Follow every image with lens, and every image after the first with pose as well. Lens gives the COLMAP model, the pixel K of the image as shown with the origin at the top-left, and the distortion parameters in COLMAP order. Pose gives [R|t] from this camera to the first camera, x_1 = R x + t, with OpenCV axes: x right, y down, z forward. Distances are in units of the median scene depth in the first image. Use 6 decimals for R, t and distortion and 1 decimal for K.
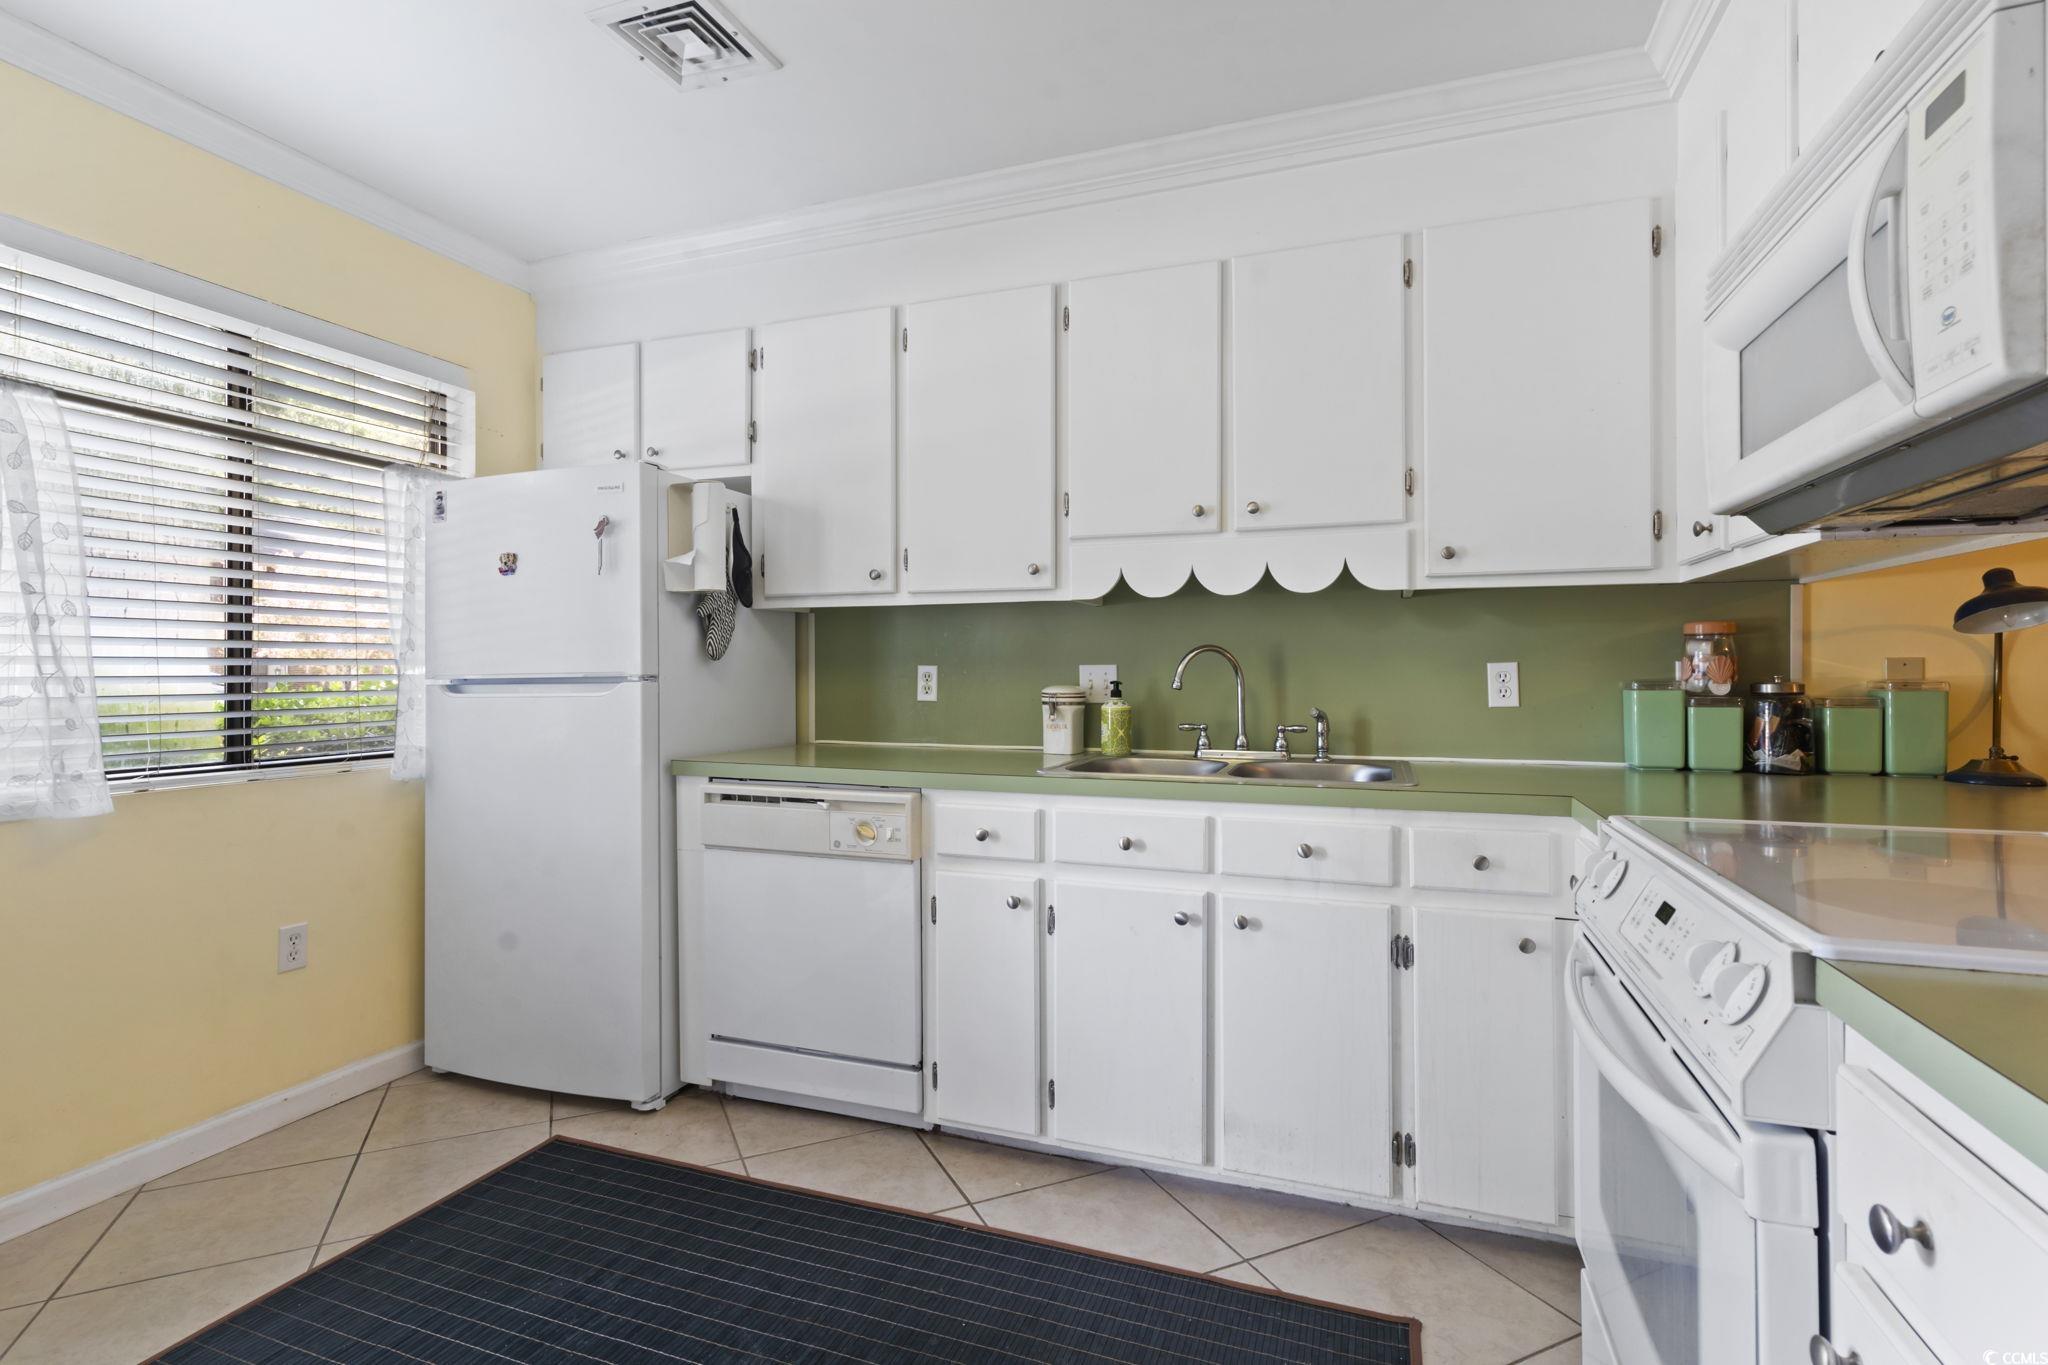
lens RADIAL K [[996.7, 0, 988.3], [0, 996.7, 662.3], [0, 0, 1]] dist [0.000585, 0.001656]
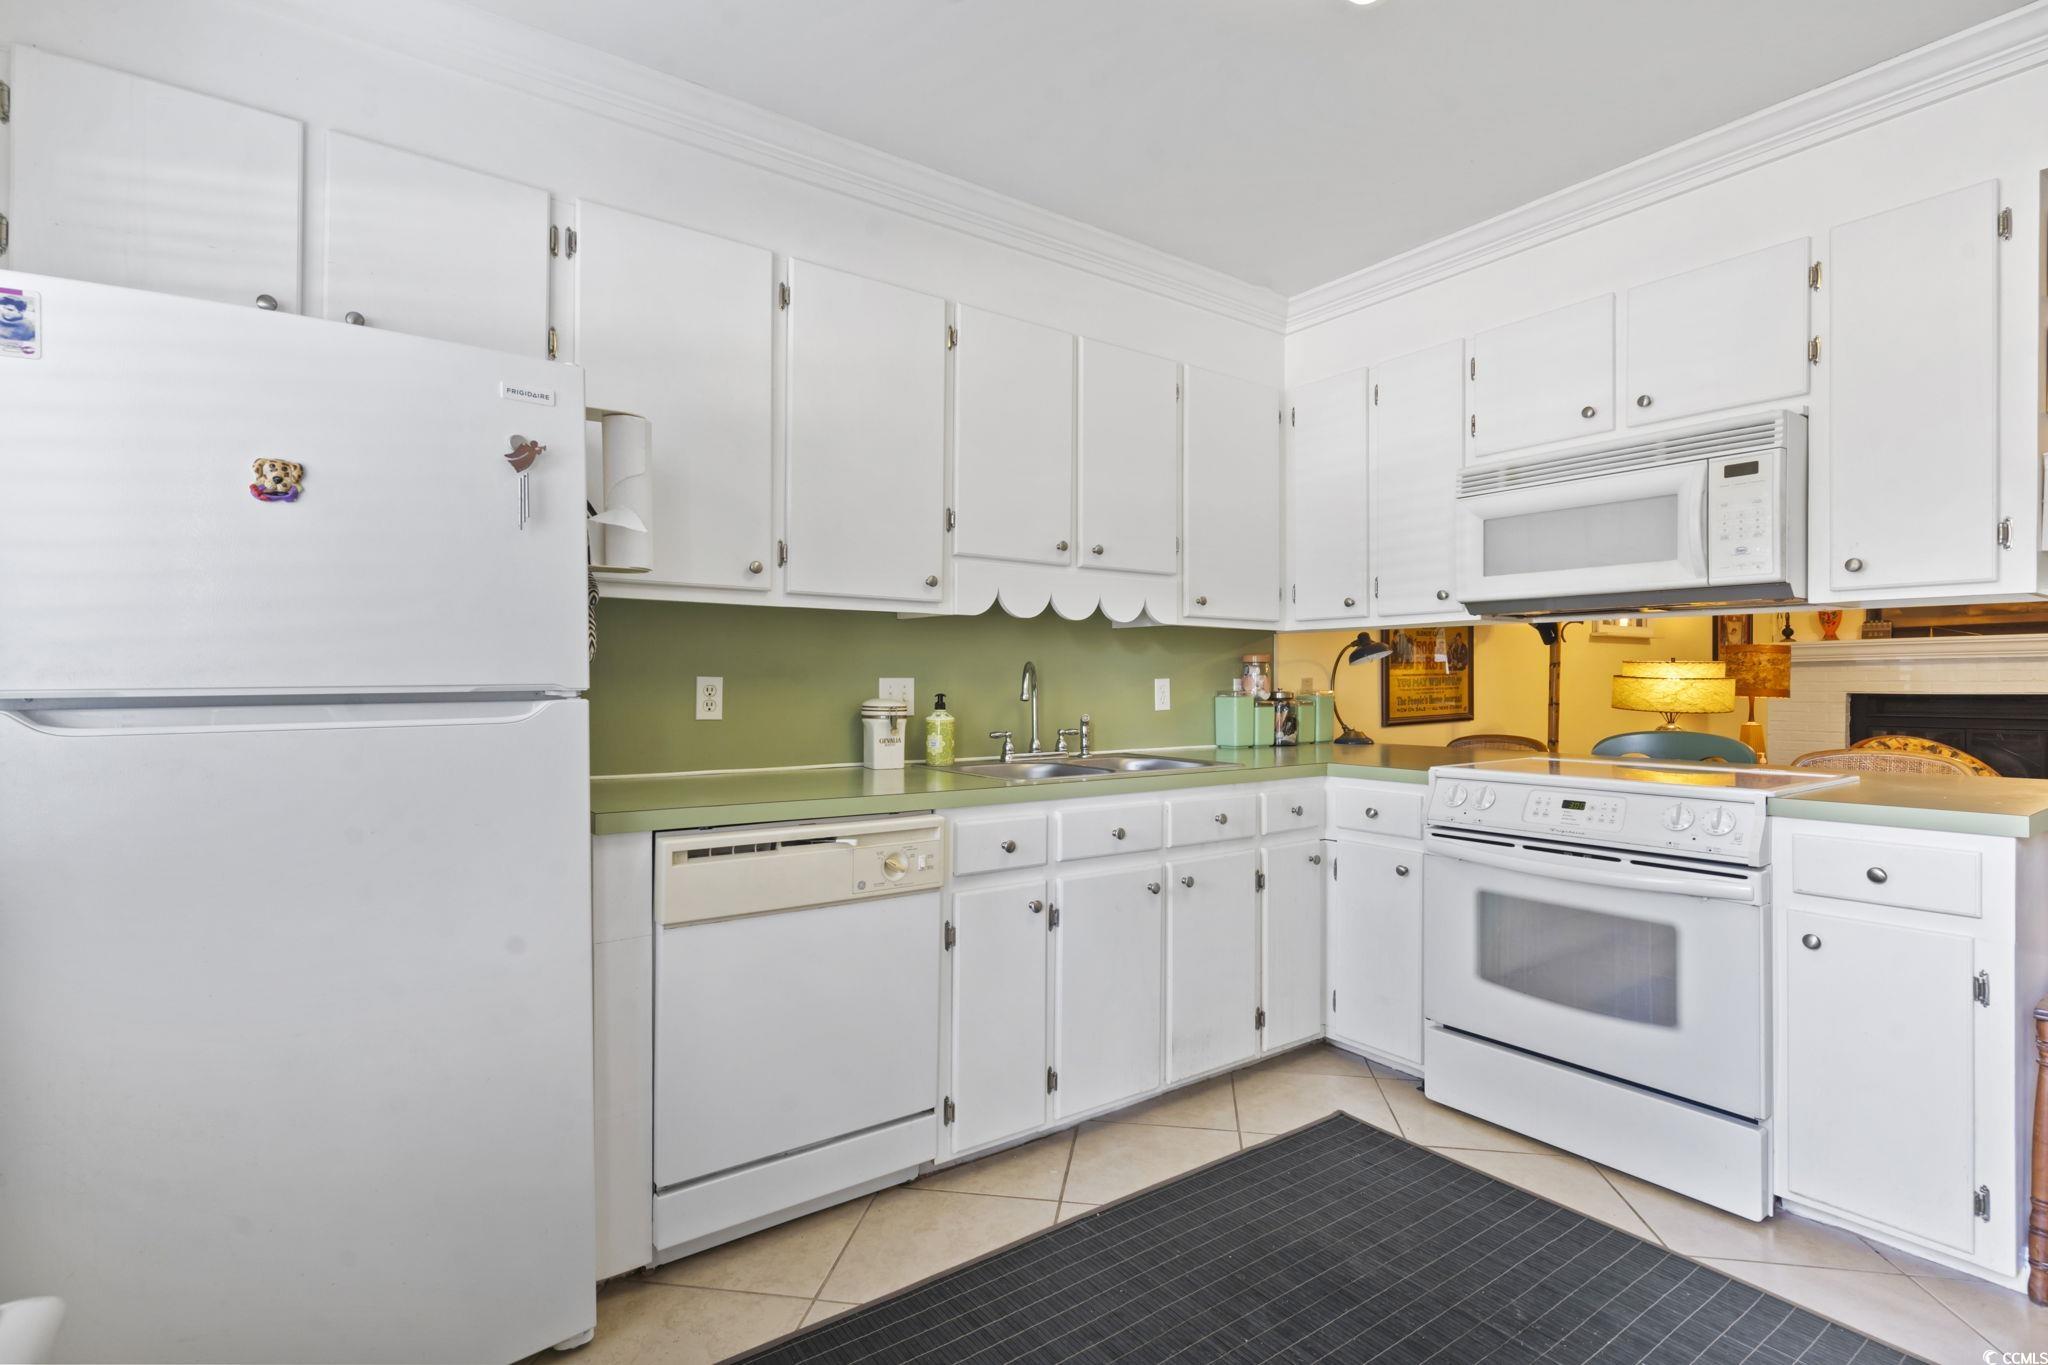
lens RADIAL K [[996.7, 0, 1035.0], [0, 996.7, 673.1], [0, 0, 1]] dist [0.000585, 0.001656]
pose [[0.534353, 0.011534, 0.845183, -0.772862], [-0.009814, 0.999924, -0.007442, 0.004307], [-0.845204, -0.004318, 0.534426, 0.401781]]
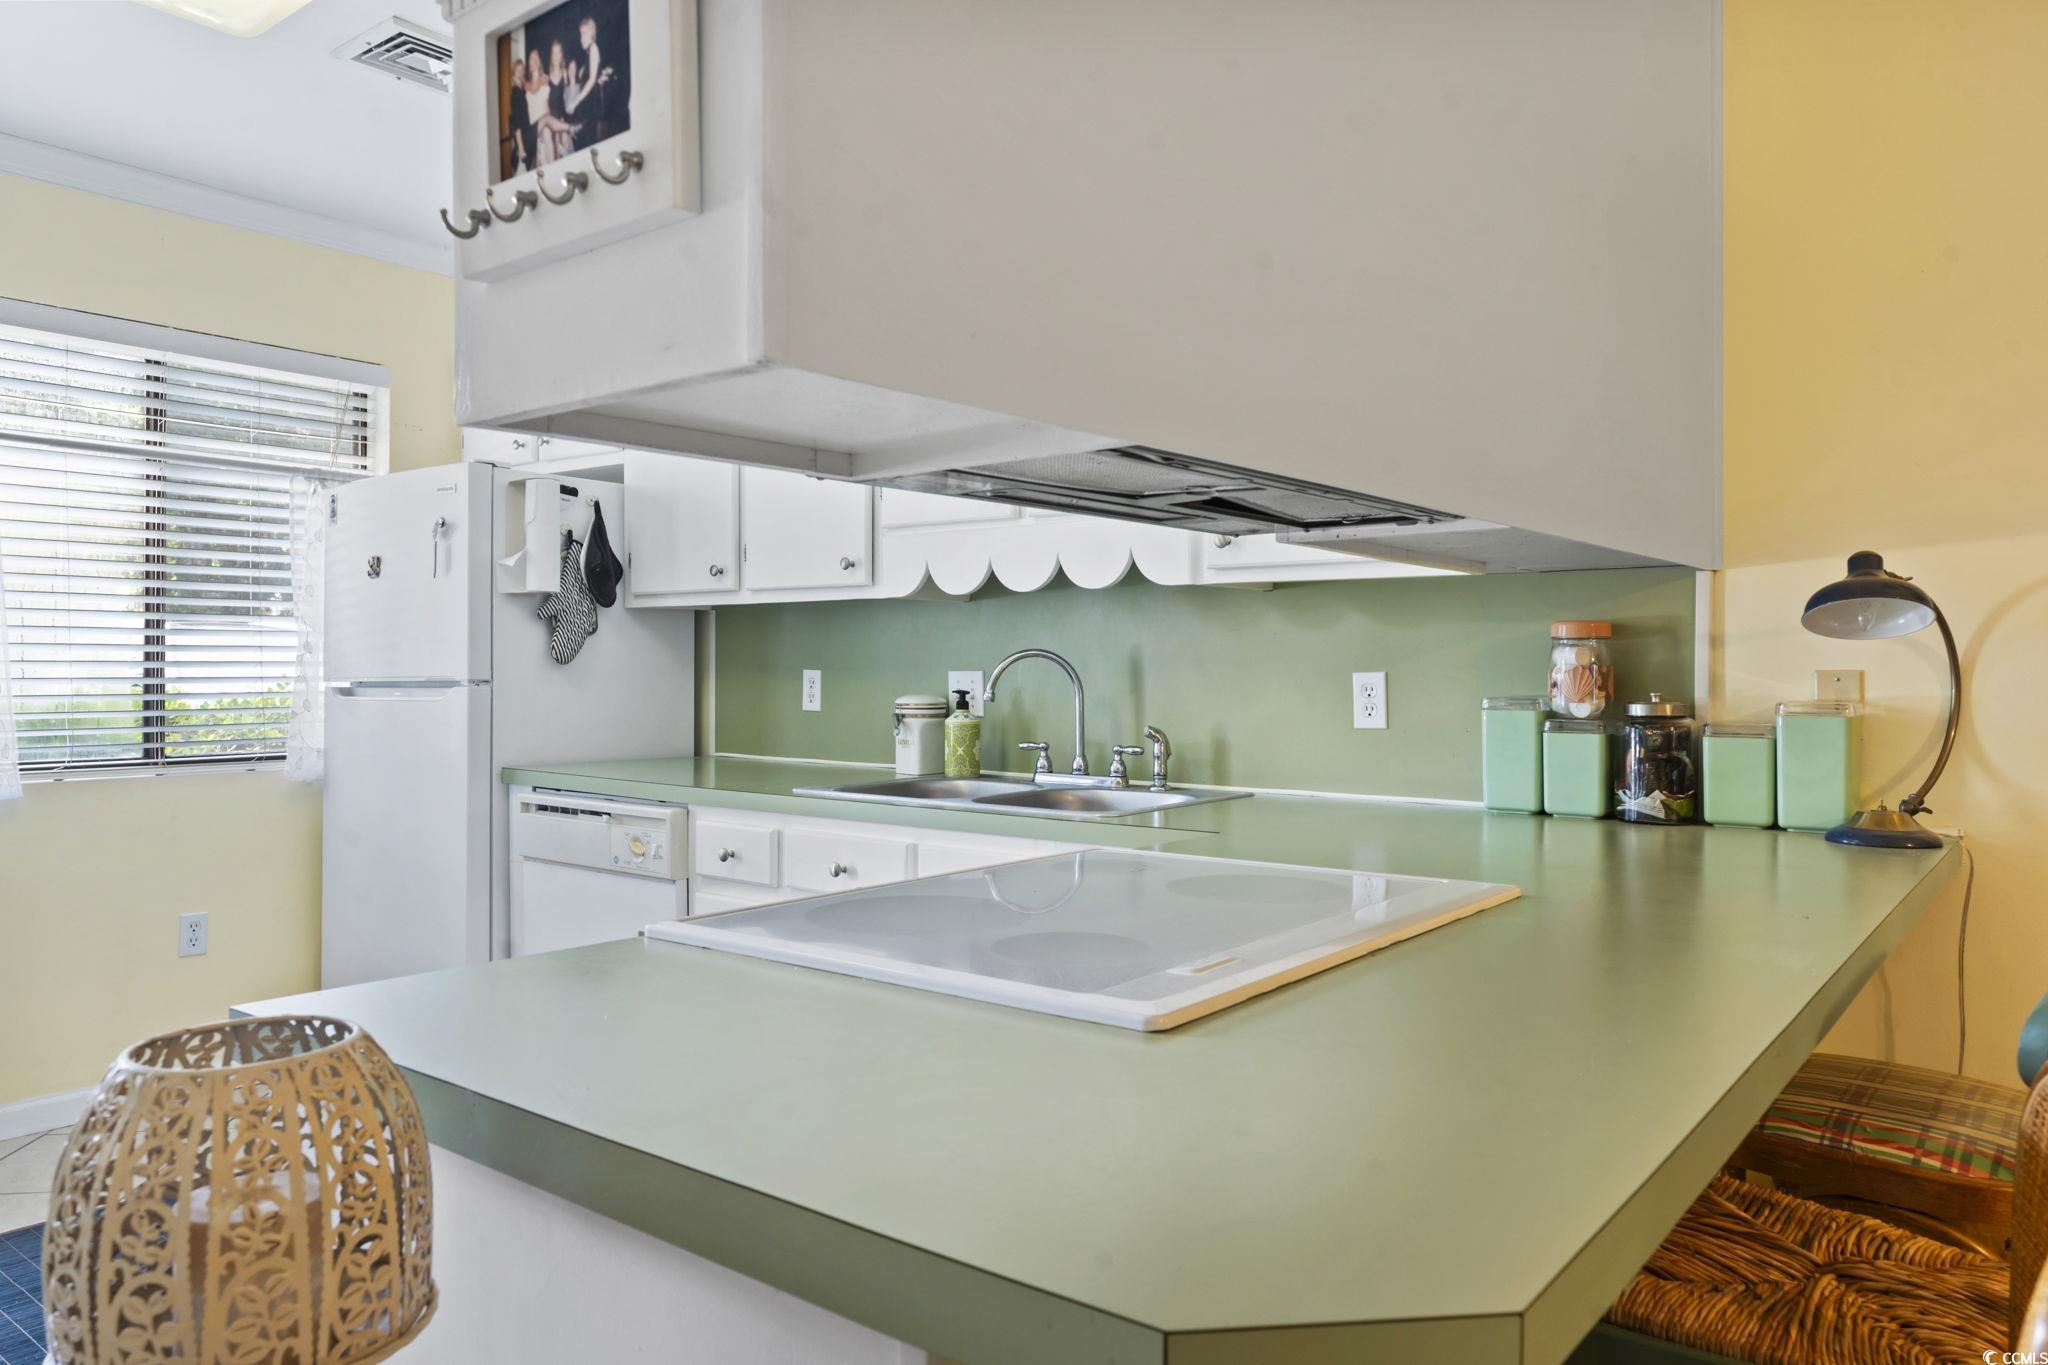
lens RADIAL K [[1384.4, 0, 968.1], [0, 1384.4, 660.7], [0, 0, 1]] dist [-0.001412, 0.005511]
pose [[0.949969, 0.003725, -0.312322, 0.559579], [-0.003095, 0.999992, 0.002513, -0.010923], [0.312329, -0.001420, 0.949973, -0.144131]]
